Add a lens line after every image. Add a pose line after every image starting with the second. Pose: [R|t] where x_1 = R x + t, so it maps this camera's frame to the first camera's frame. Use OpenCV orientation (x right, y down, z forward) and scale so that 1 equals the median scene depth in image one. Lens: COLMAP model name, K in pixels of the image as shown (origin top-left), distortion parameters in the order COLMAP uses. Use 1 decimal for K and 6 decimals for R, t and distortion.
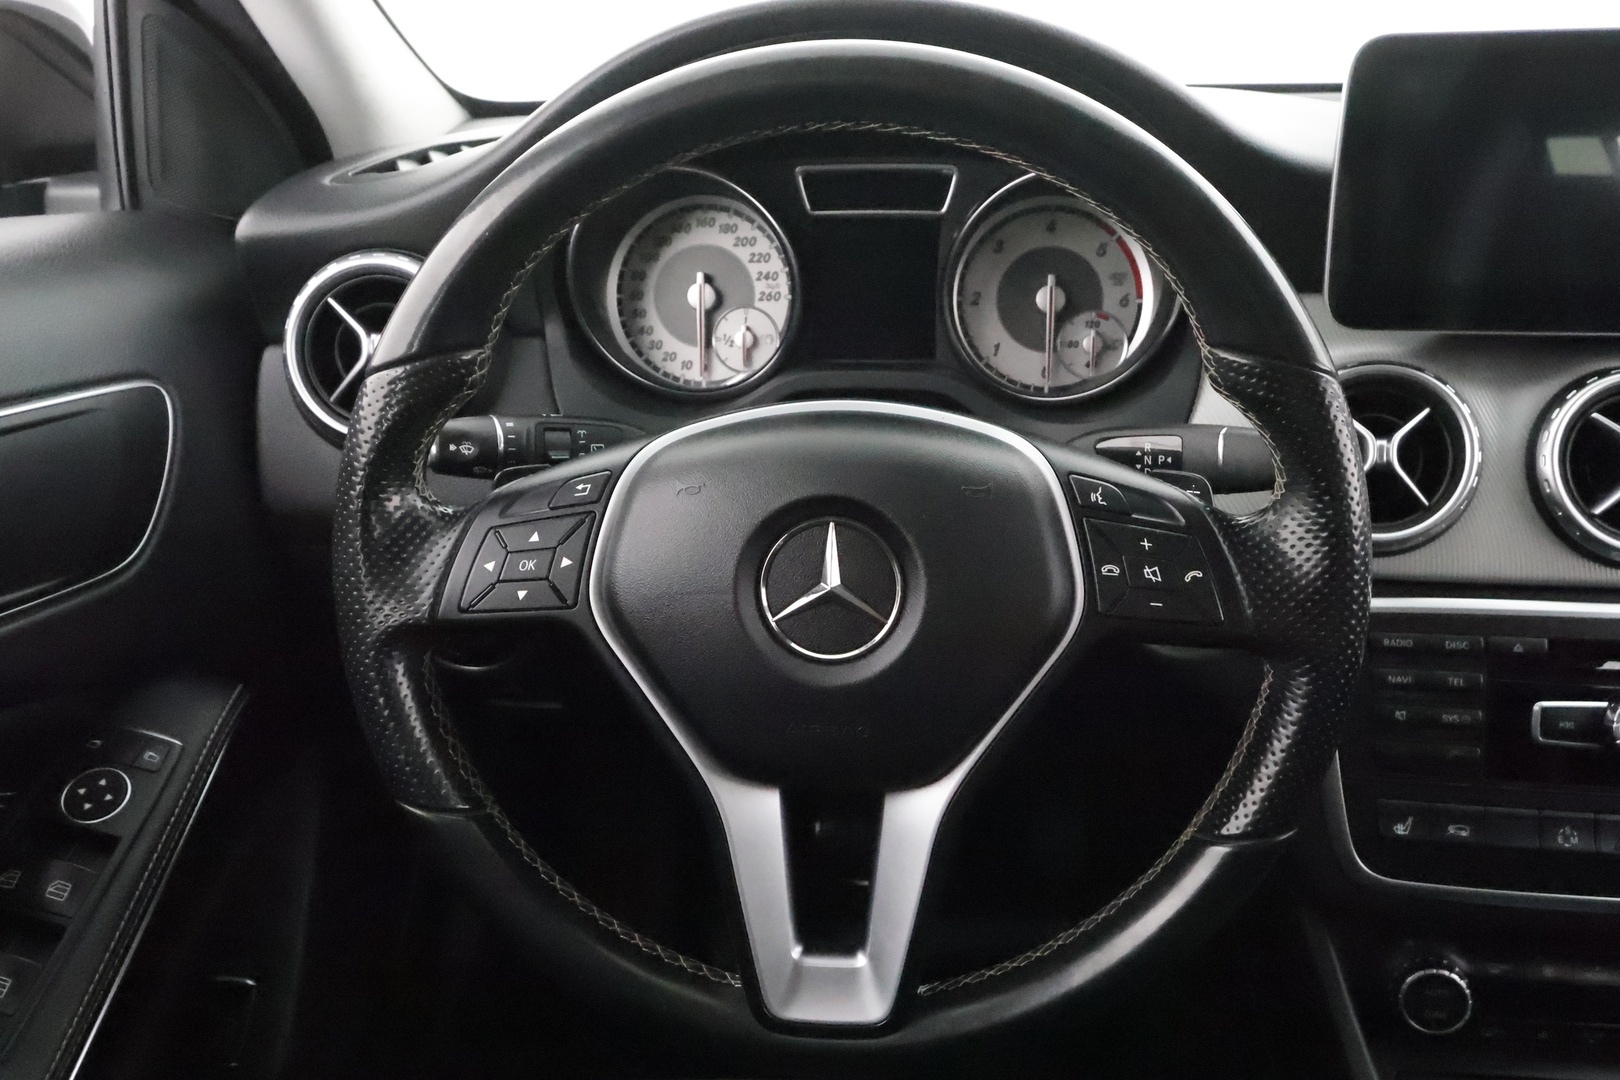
lens RADIAL K [[1293.7, 0, 810.0], [0, 1293.7, 540.0], [0, 0, 1]] dist [-0.000157, 0.004746]
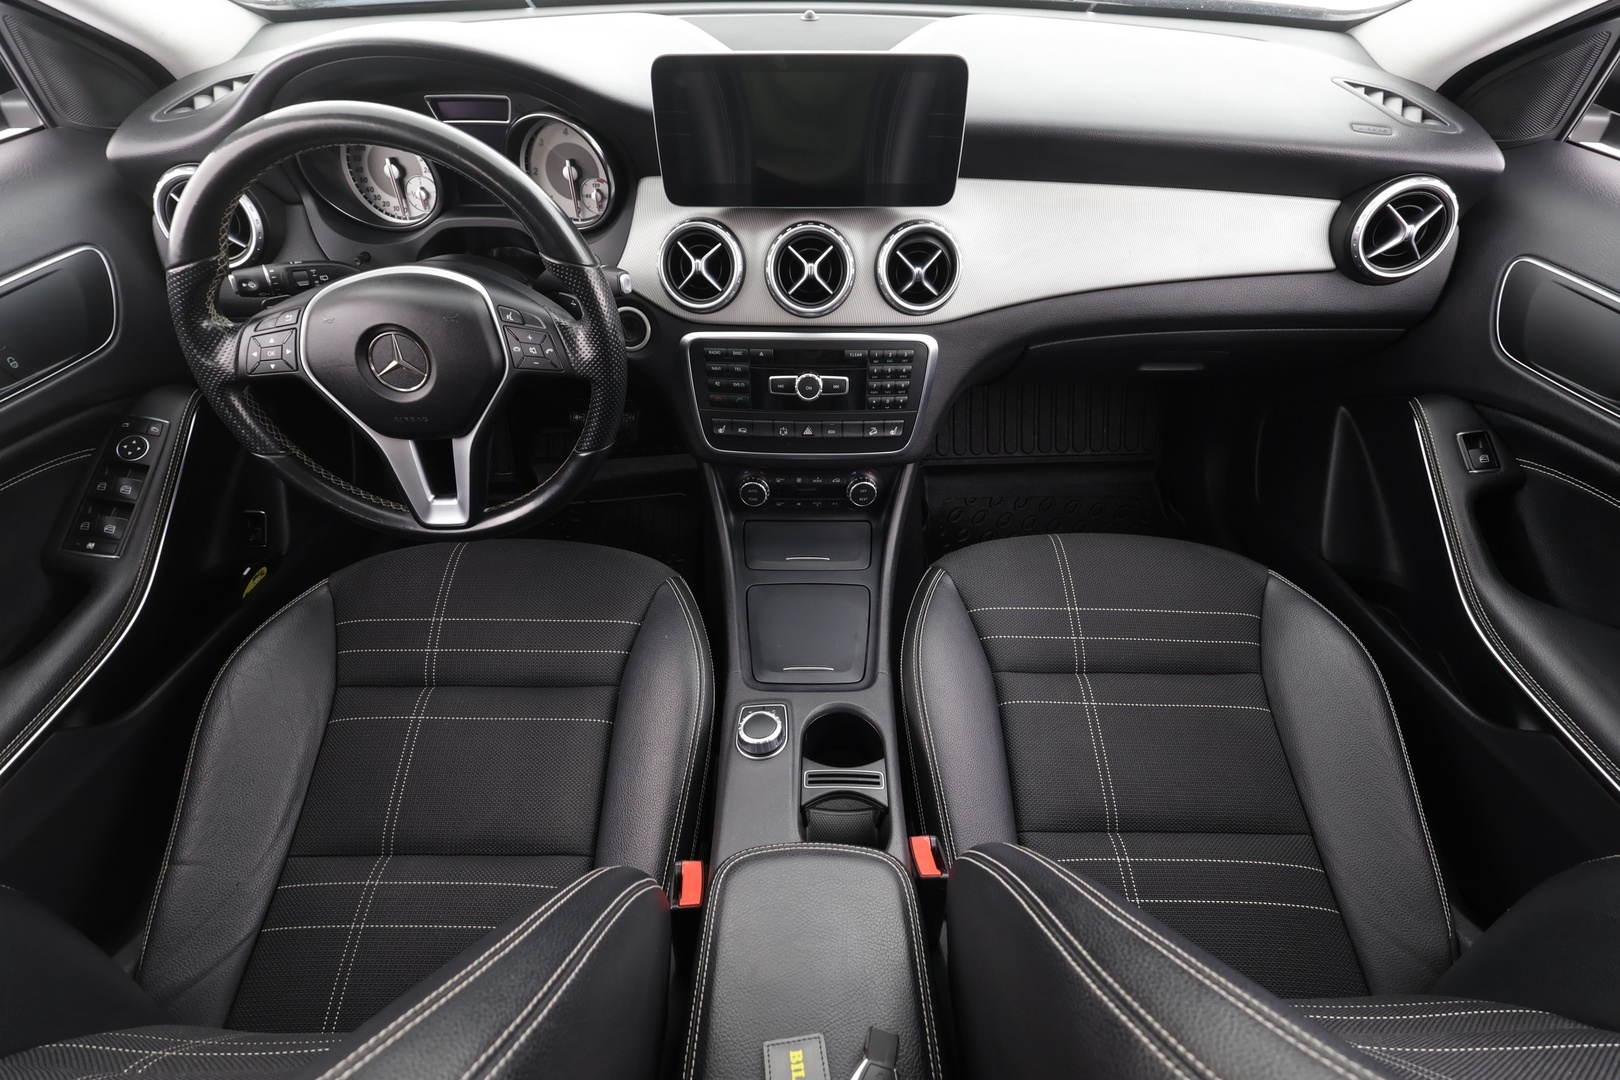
lens RADIAL K [[757.4, 0, 810.0], [0, 757.4, 540.0], [0, 0, 1]] dist [0.001511, 0.000760]
pose [[0.995087, -0.061398, 0.077669, 0.508584], [0.022685, 0.905009, 0.424786, -0.191806], [-0.096372, -0.420937, 0.901956, -0.384450]]
